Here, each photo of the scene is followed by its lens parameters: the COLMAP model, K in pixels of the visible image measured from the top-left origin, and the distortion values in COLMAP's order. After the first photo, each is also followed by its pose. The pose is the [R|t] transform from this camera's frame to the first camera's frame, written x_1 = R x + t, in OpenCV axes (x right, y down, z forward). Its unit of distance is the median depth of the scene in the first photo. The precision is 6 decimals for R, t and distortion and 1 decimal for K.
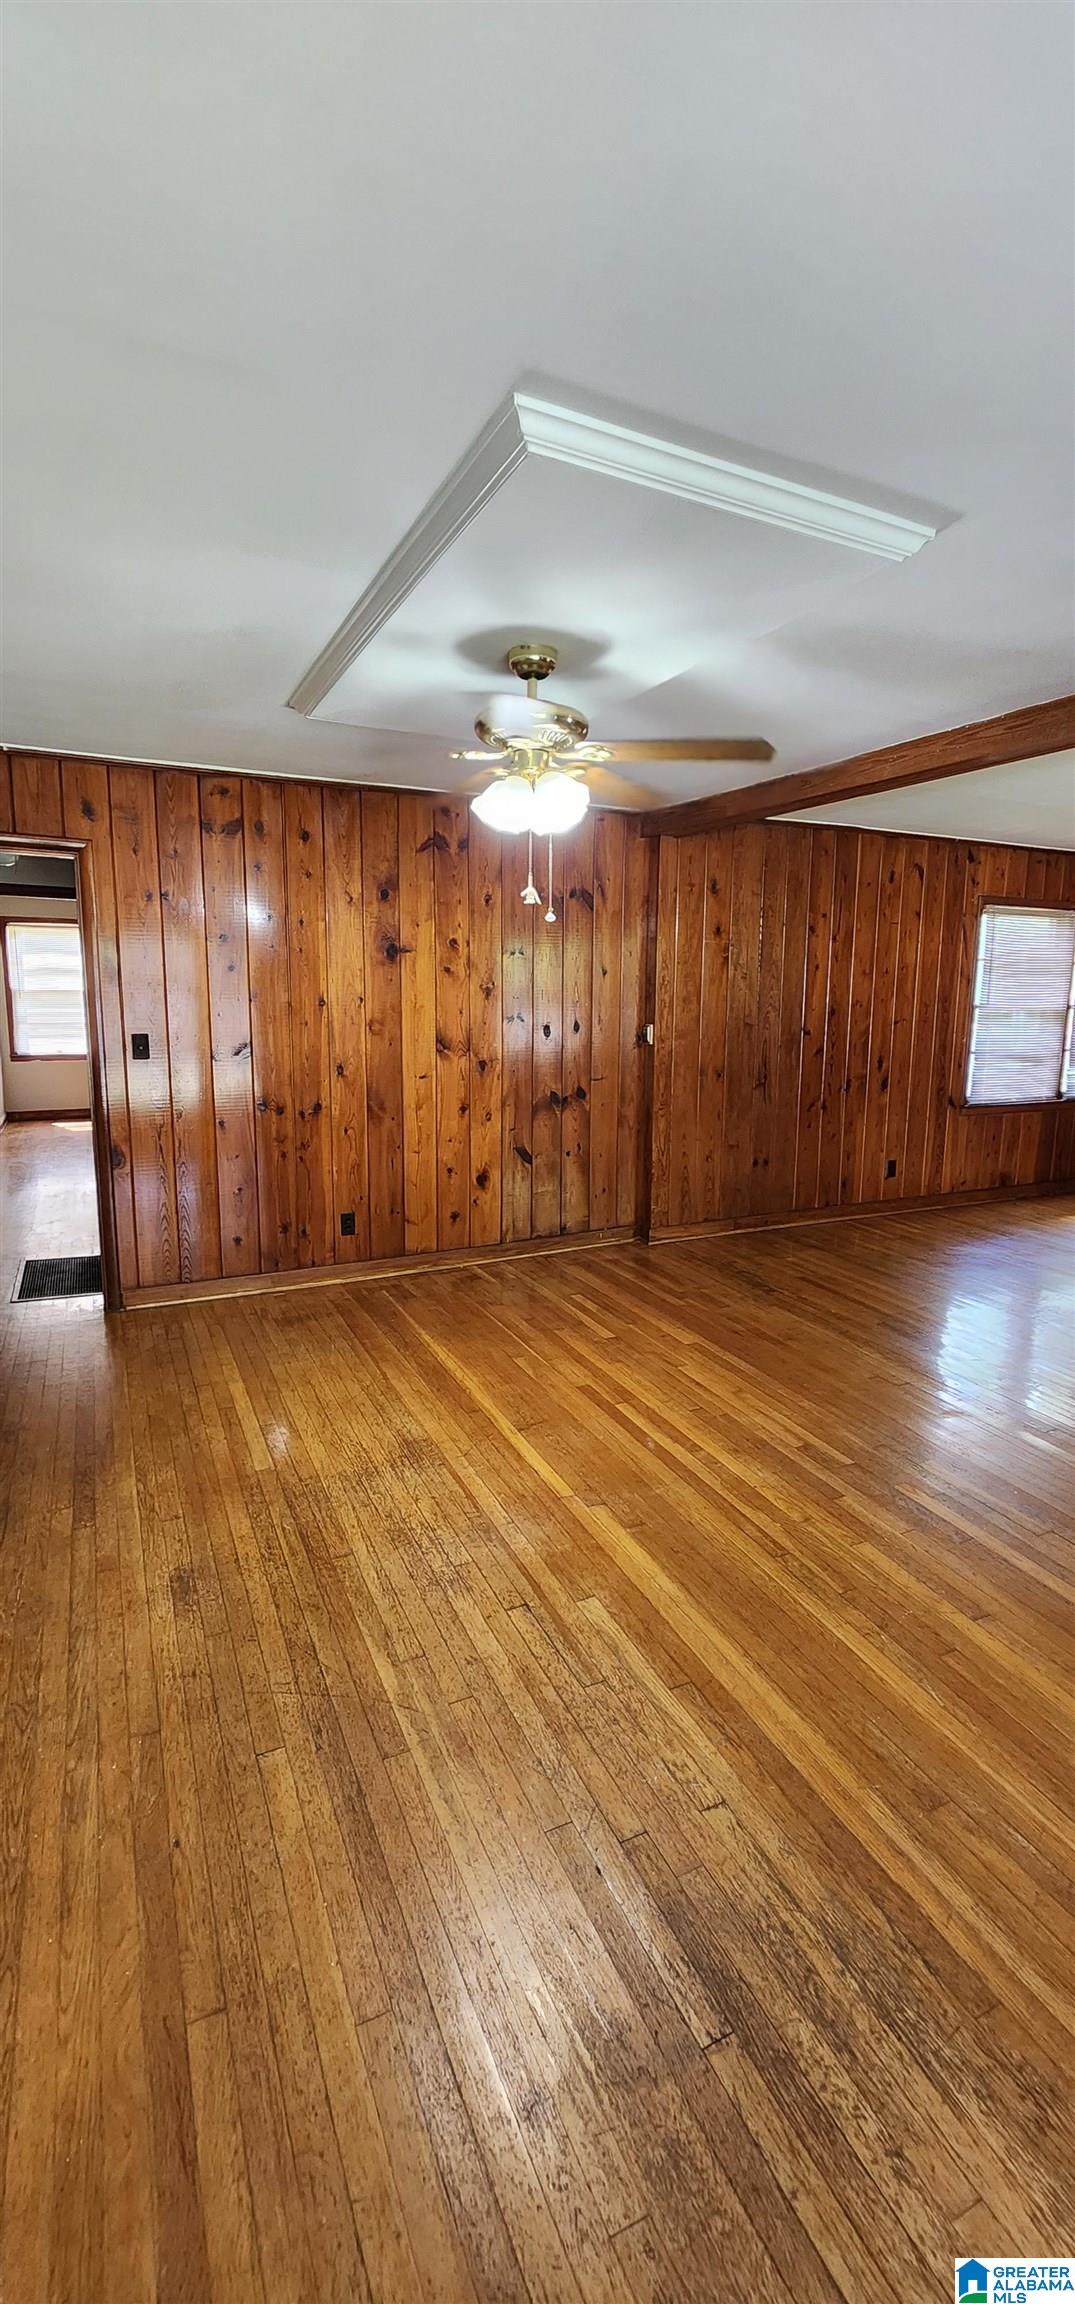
lens RADIAL K [[943.6, 0, 540.2], [0, 943.6, 1129.4], [0, 0, 1]] dist [-0.001174, 0.000170]
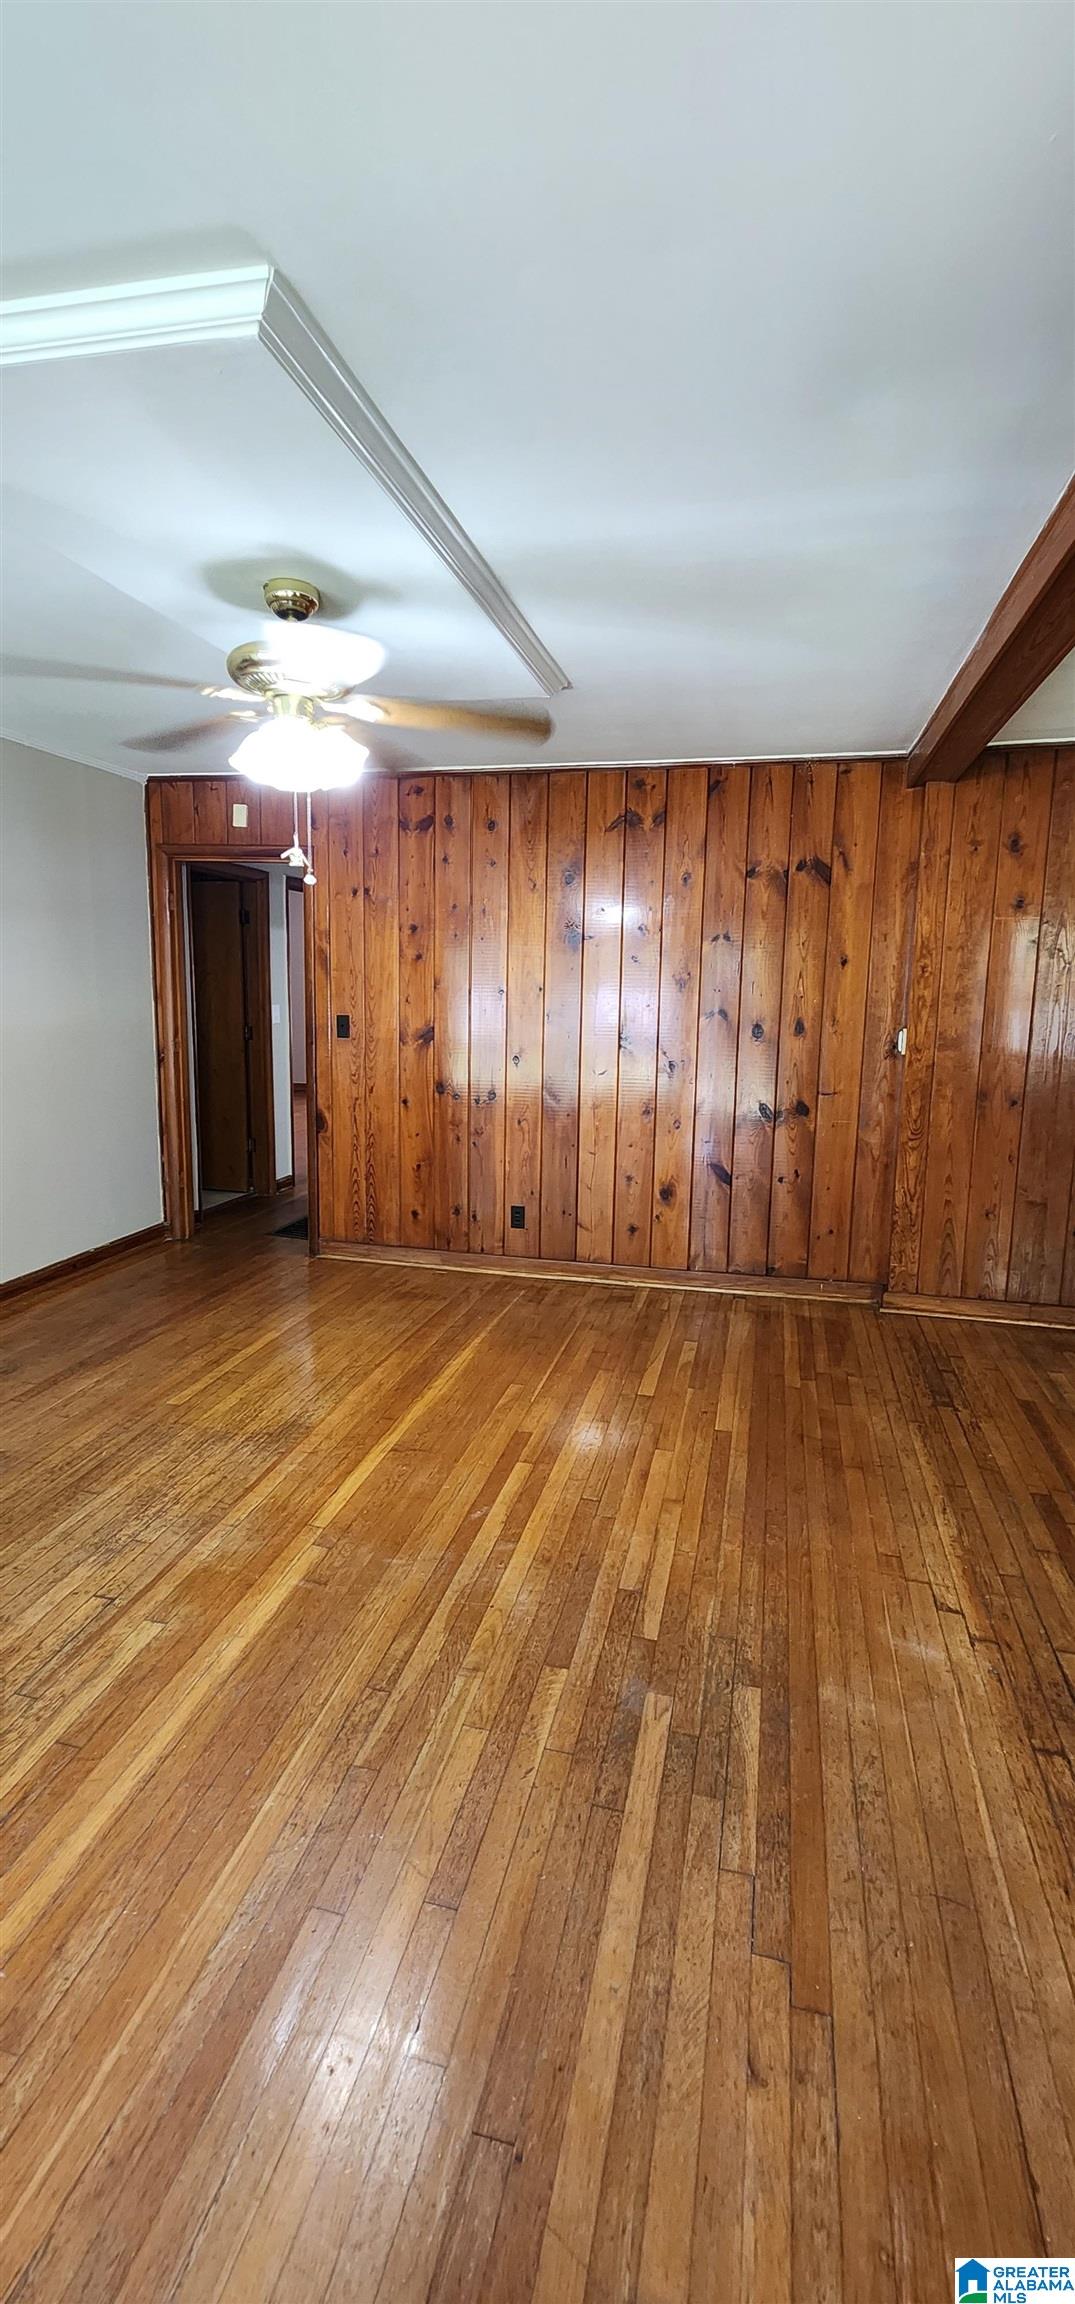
lens RADIAL K [[938.4, 0, 539.7], [0, 938.4, 1131.1], [0, 0, 1]] dist [-0.000727, 0.000154]
pose [[0.775986, 0.102797, -0.622318, 0.508516], [-0.109015, 0.993640, 0.028200, -0.023303], [0.621258, 0.045959, 0.782257, 0.298922]]
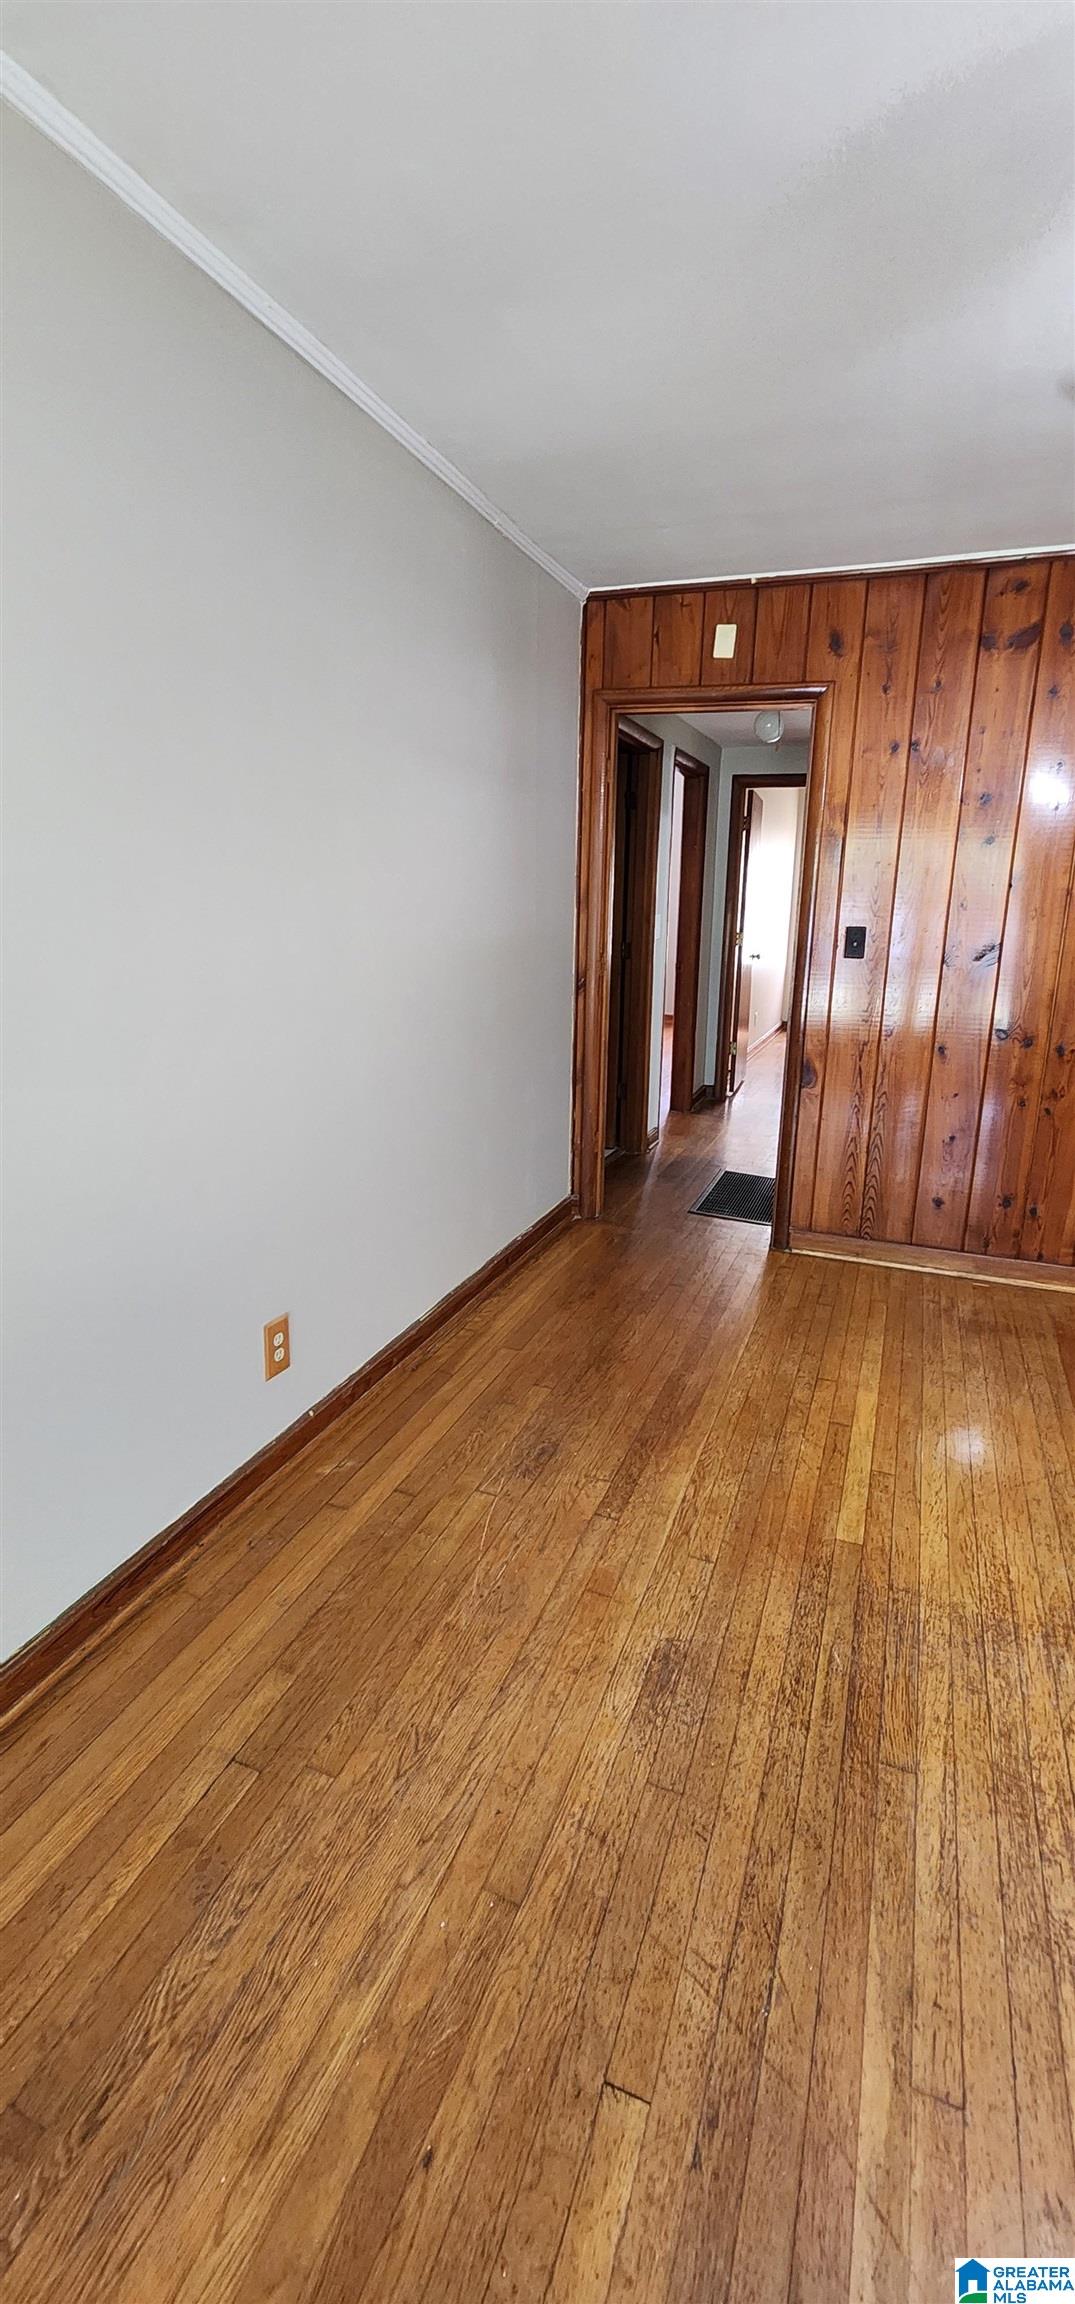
lens RADIAL K [[943.6, 0, 540.2], [0, 943.6, 1129.4], [0, 0, 1]] dist [-0.001174, 0.000170]
pose [[0.682708, 0.175993, -0.709180, -0.005998], [-0.122642, 0.984391, 0.126226, 0.001049], [0.720325, 0.000800, 0.693636, 0.264735]]
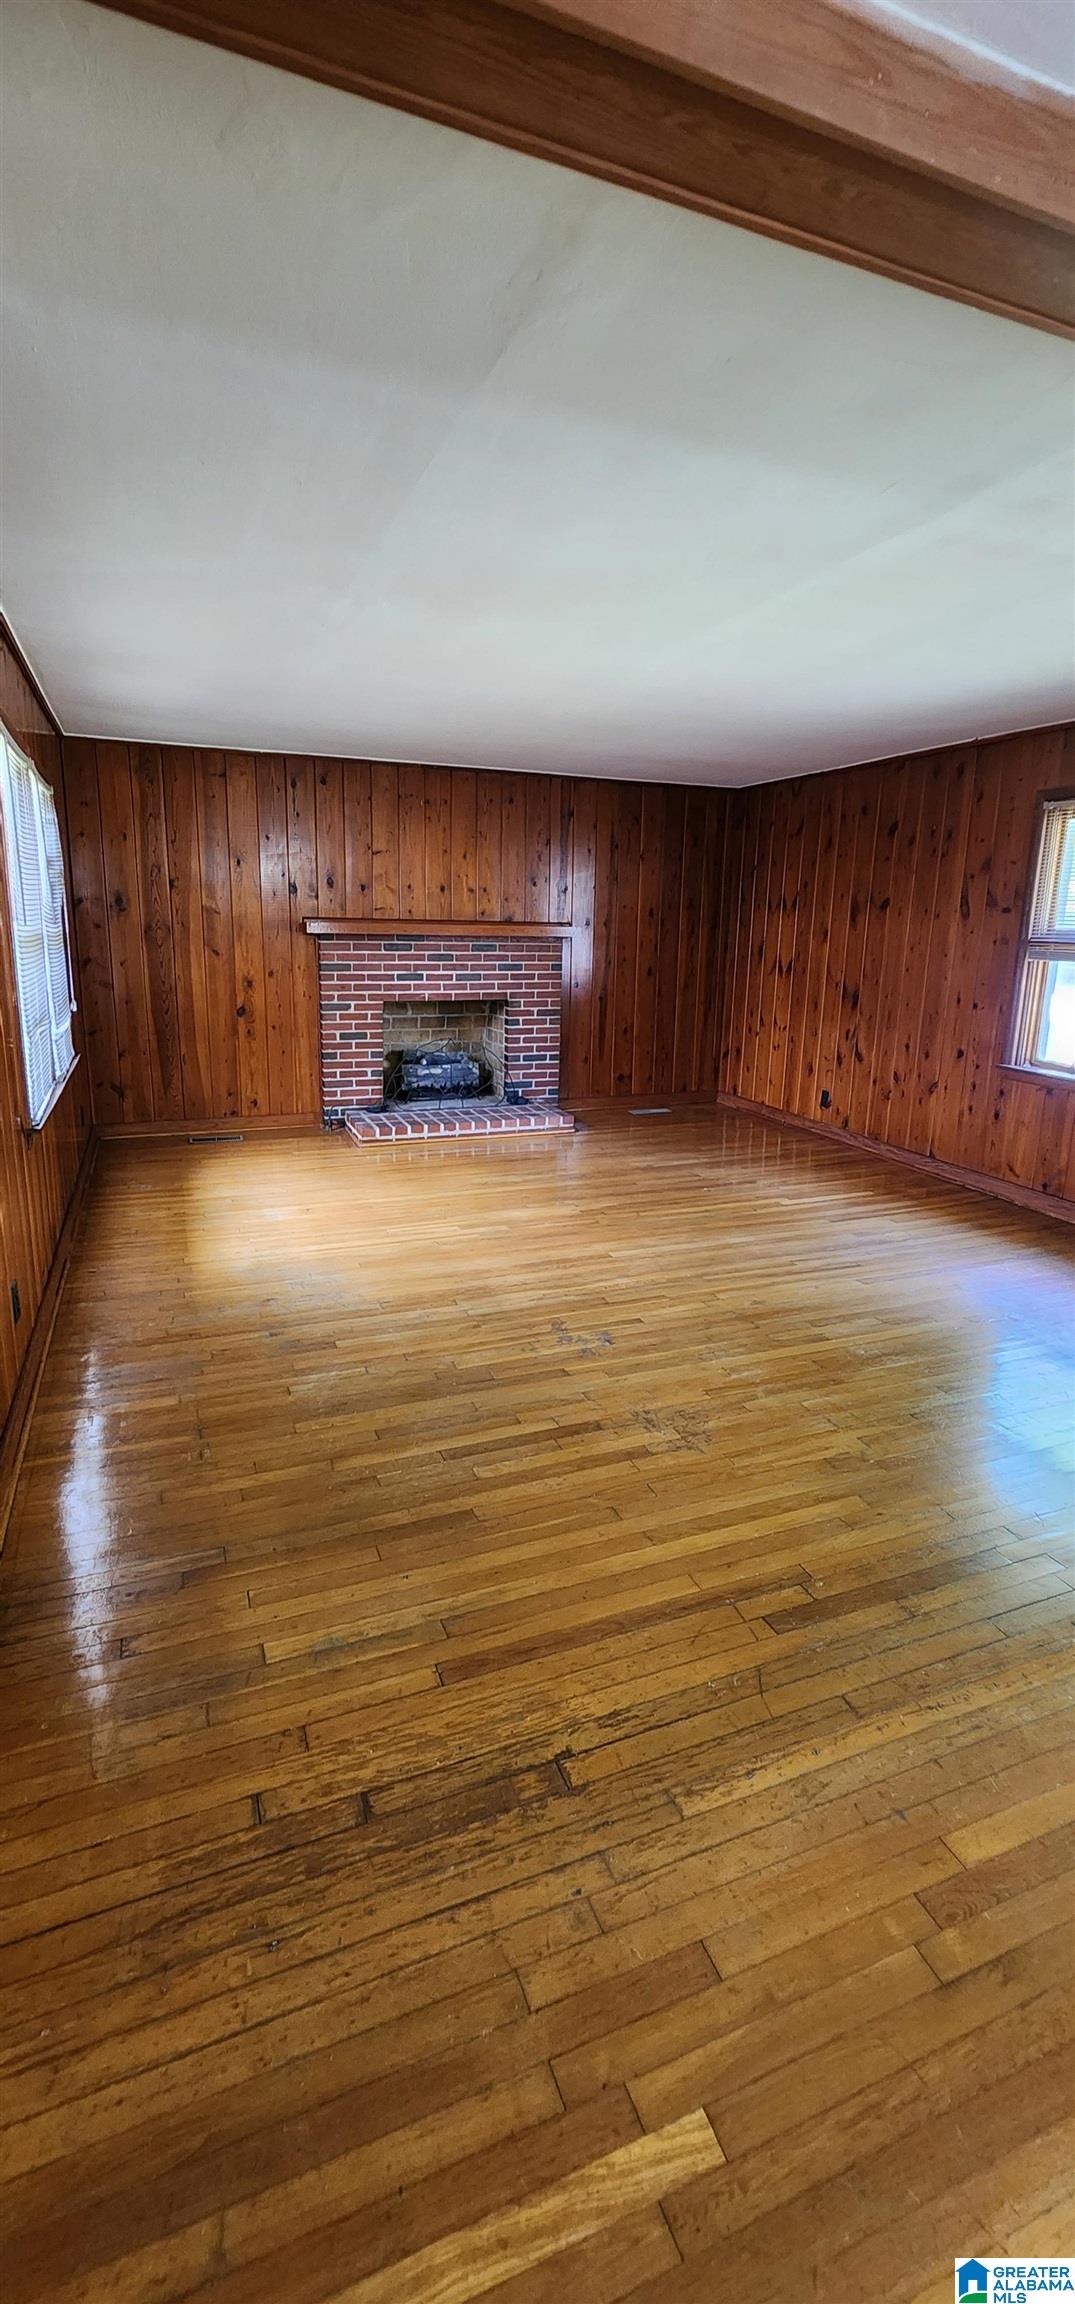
lens RADIAL K [[943.6, 0, 540.2], [0, 943.6, 1129.4], [0, 0, 1]] dist [-0.001174, 0.000170]
pose [[0.057283, -0.231804, 0.971074, -0.045651], [0.136493, 0.965357, 0.222387, -0.163426], [-0.988983, 0.119806, 0.086938, 1.130943]]
